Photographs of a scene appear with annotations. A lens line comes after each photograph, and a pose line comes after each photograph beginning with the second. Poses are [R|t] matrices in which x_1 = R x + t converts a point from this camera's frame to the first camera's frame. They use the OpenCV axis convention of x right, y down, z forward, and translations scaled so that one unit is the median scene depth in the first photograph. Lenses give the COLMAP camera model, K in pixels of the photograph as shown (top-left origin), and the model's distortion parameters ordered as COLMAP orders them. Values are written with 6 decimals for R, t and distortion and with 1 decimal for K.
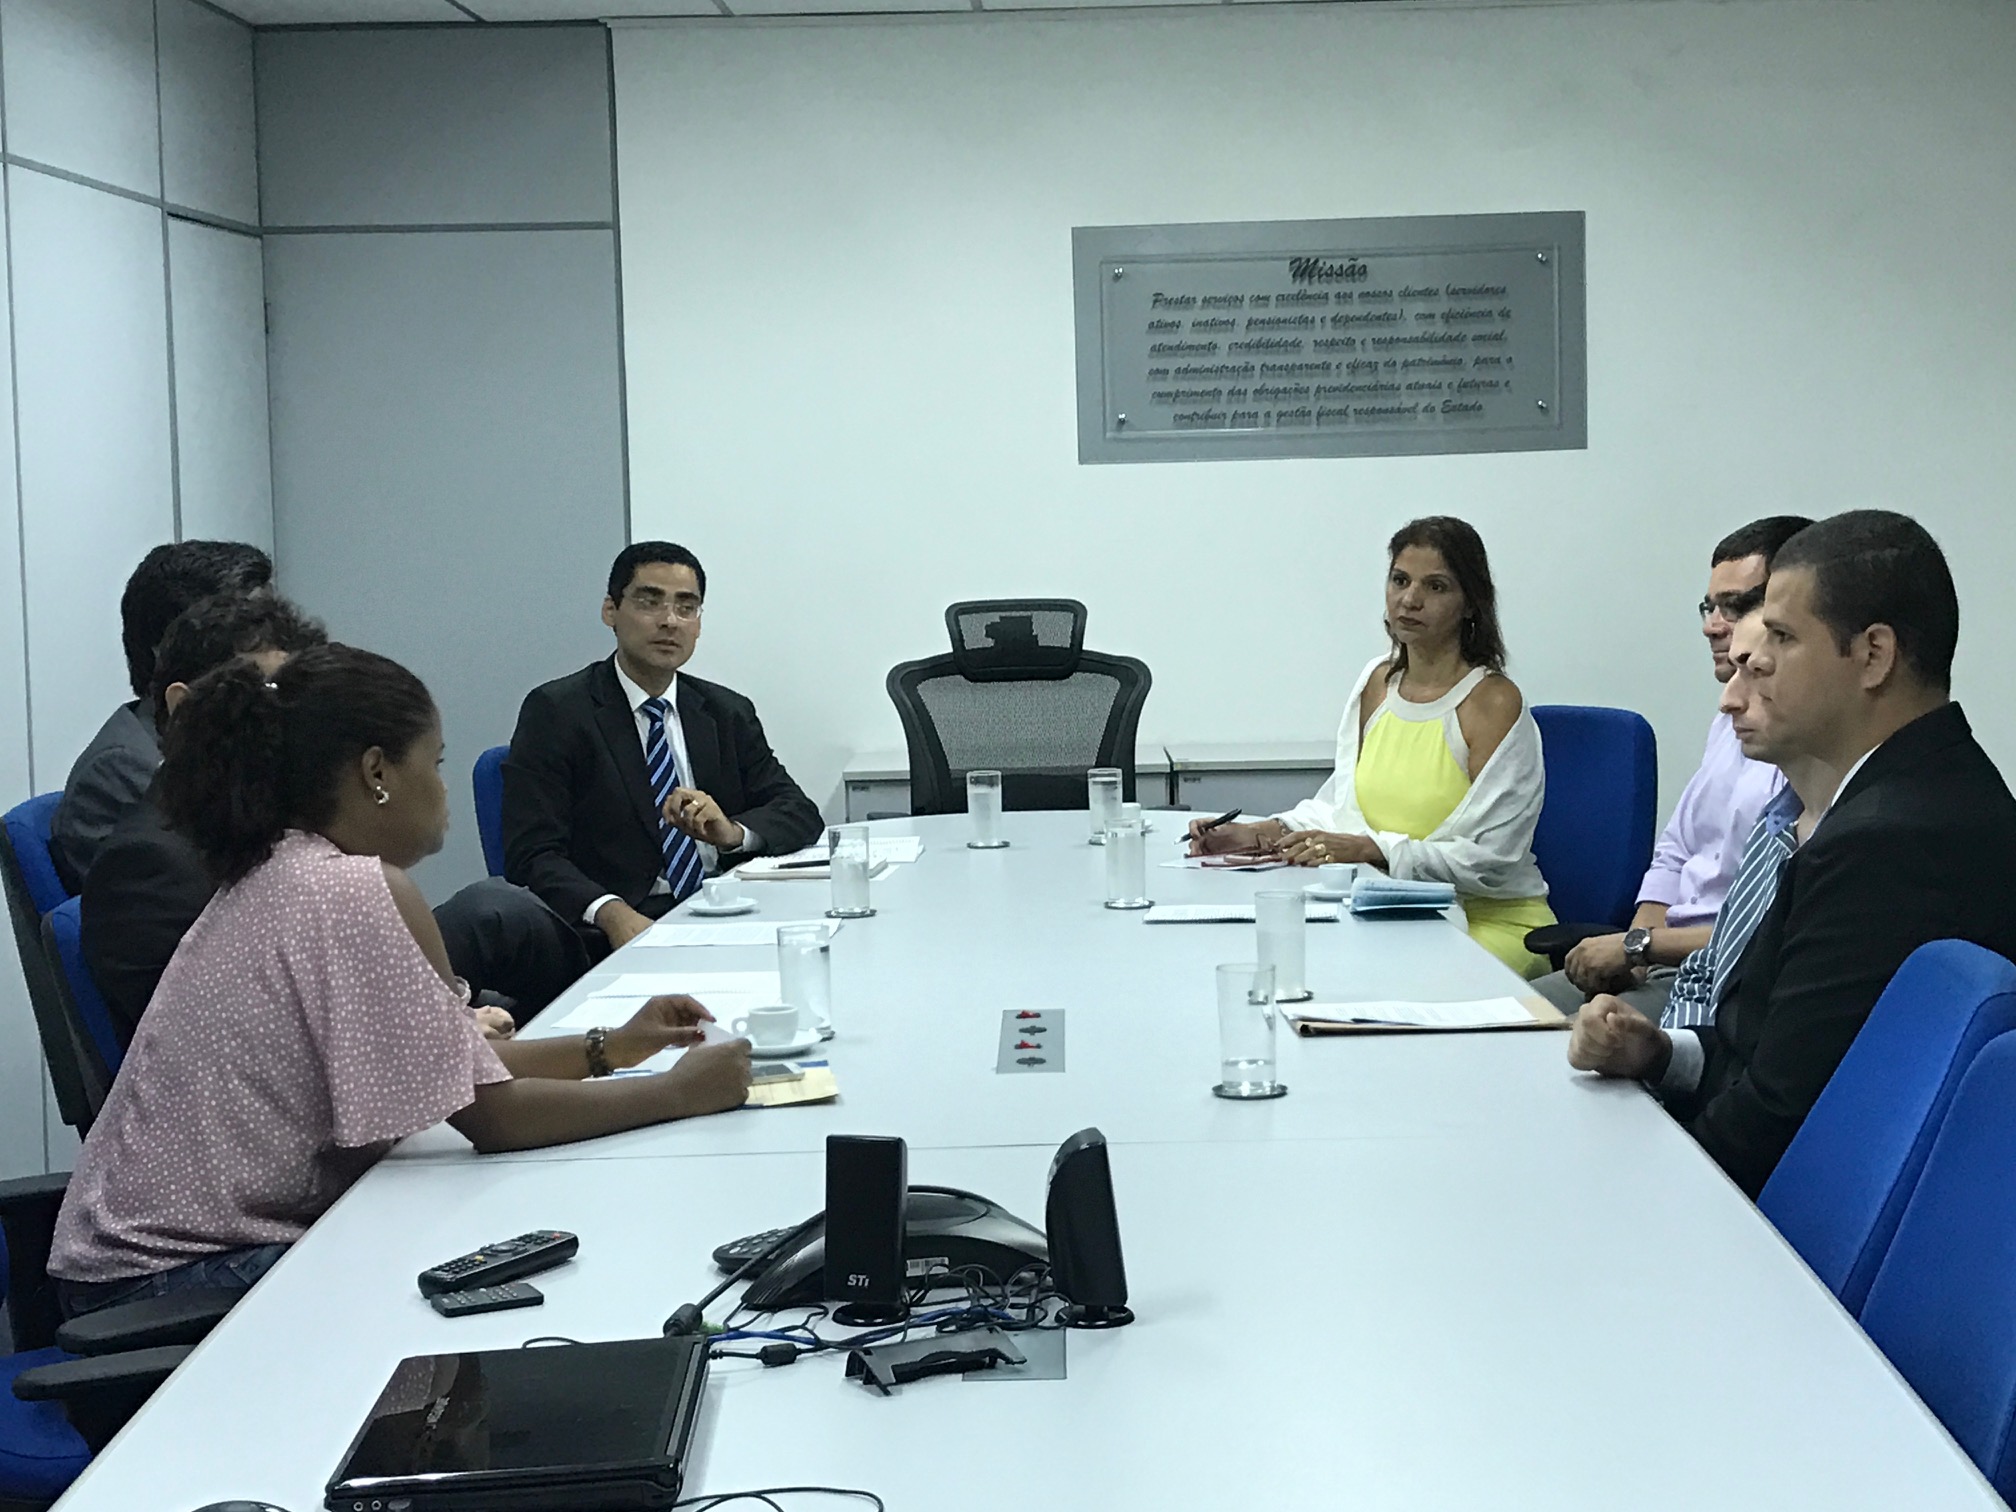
lens RADIAL K [[3711.3, 0, 1008.0], [0, 3711.3, 756.0], [0, 0, 1]] dist [0.176196, -1.534812]
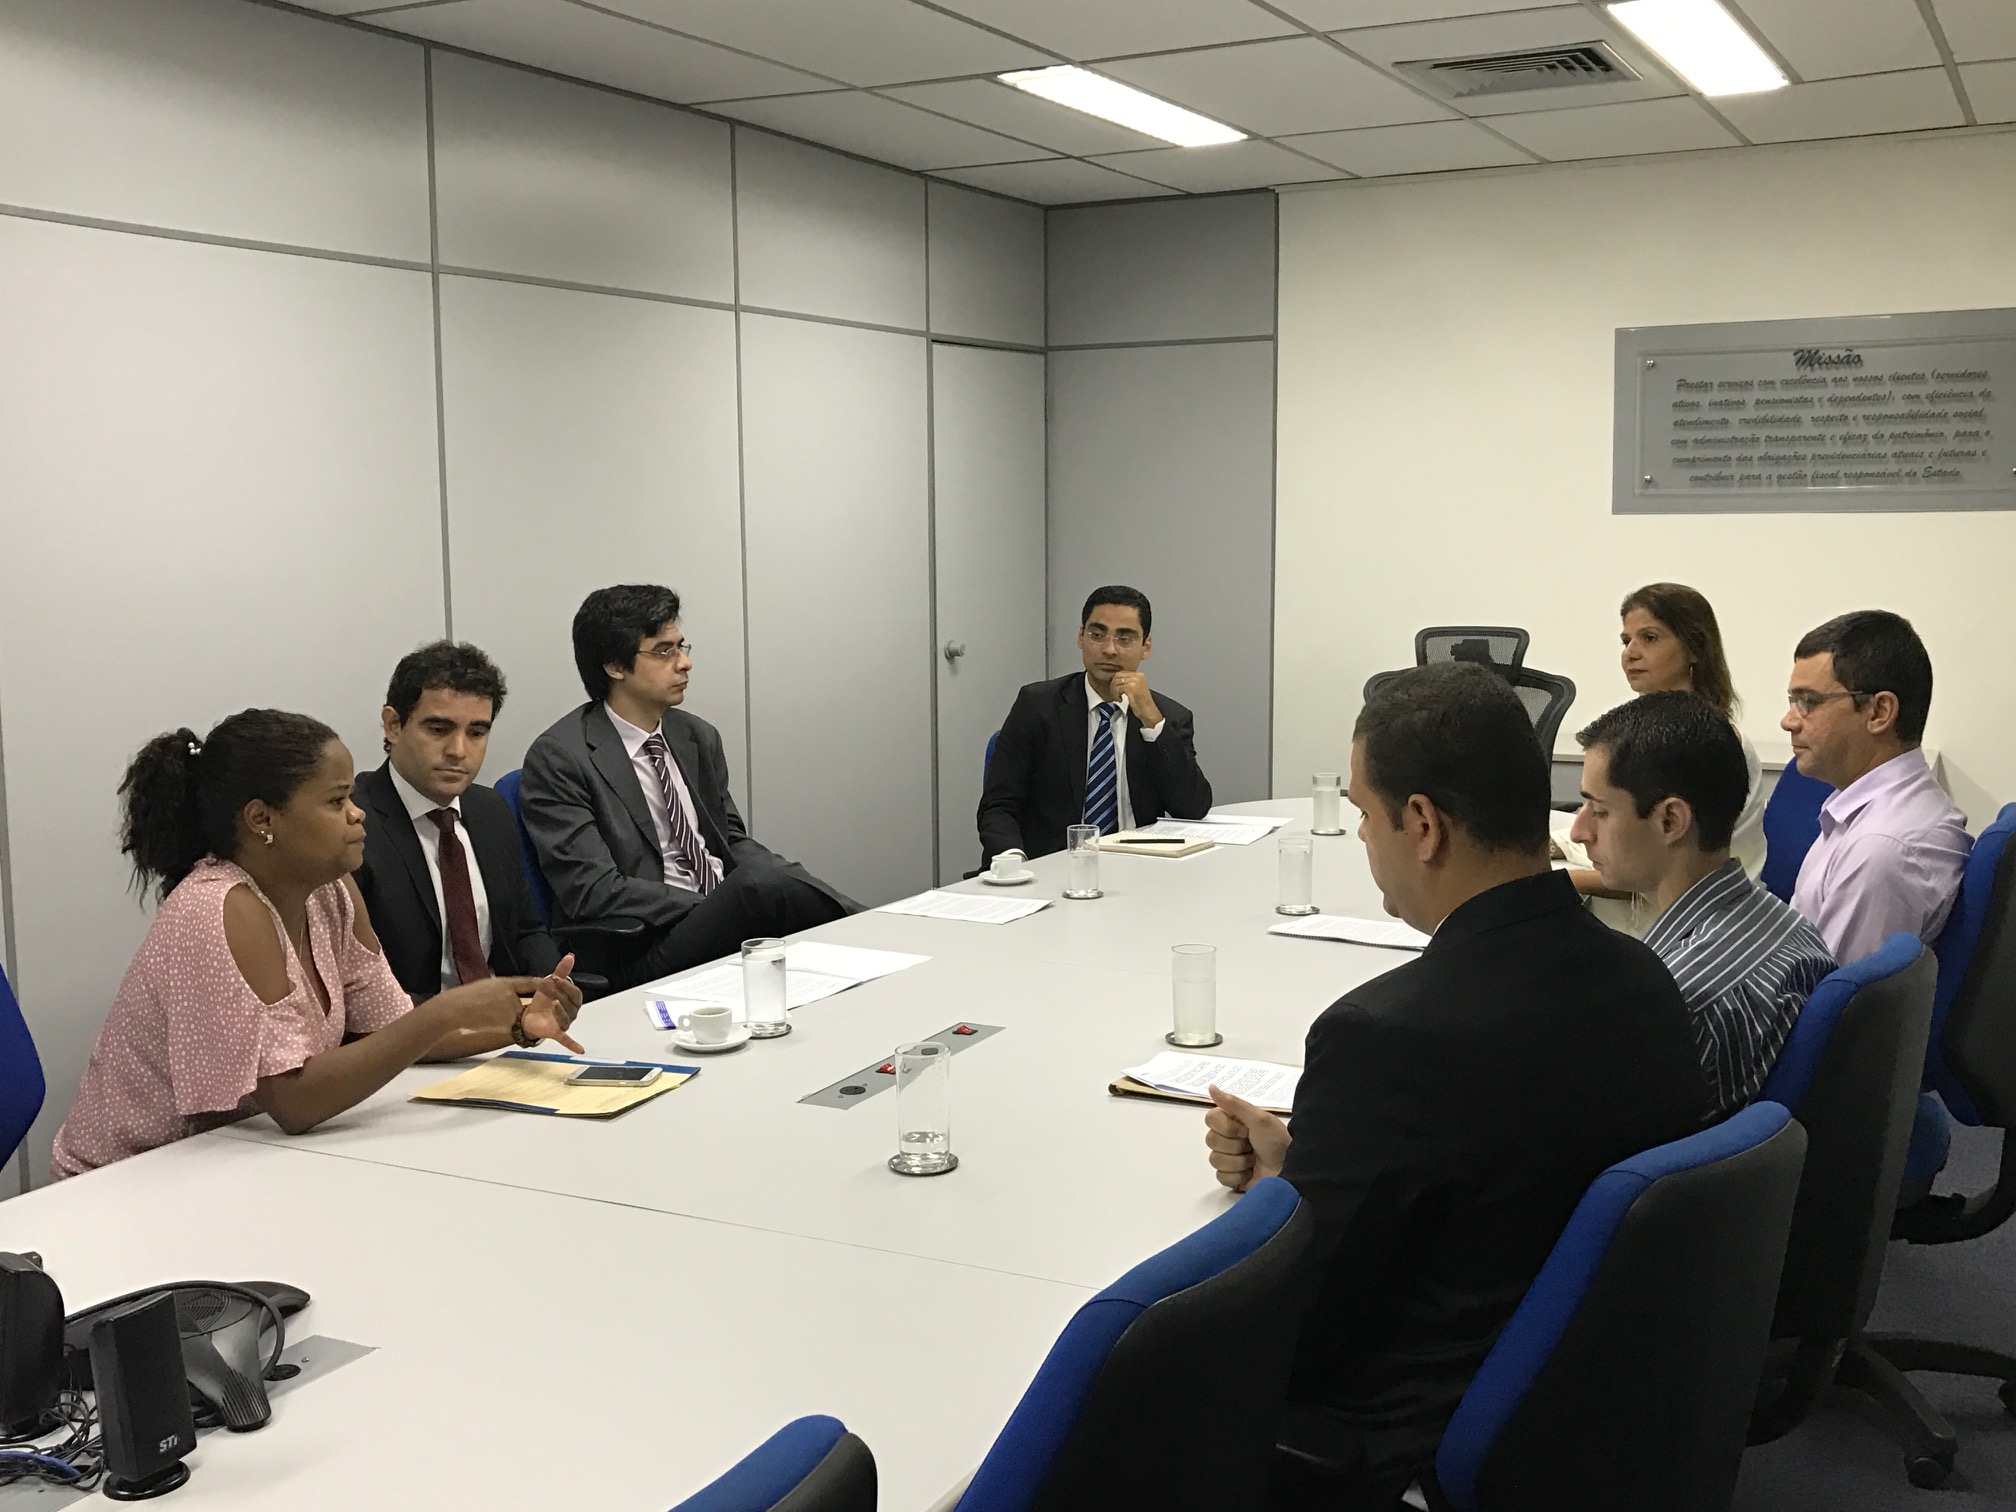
lens RADIAL K [[2097.3, 0, 1008.0], [0, 2097.3, 756.0], [0, 0, 1]] dist [-0.001624, -0.249375]
pose [[0.864092, 0.068365, -0.498670, 0.203383], [-0.039088, 0.996855, 0.068932, -0.037411], [0.501814, -0.040071, 0.864047, 0.272598]]
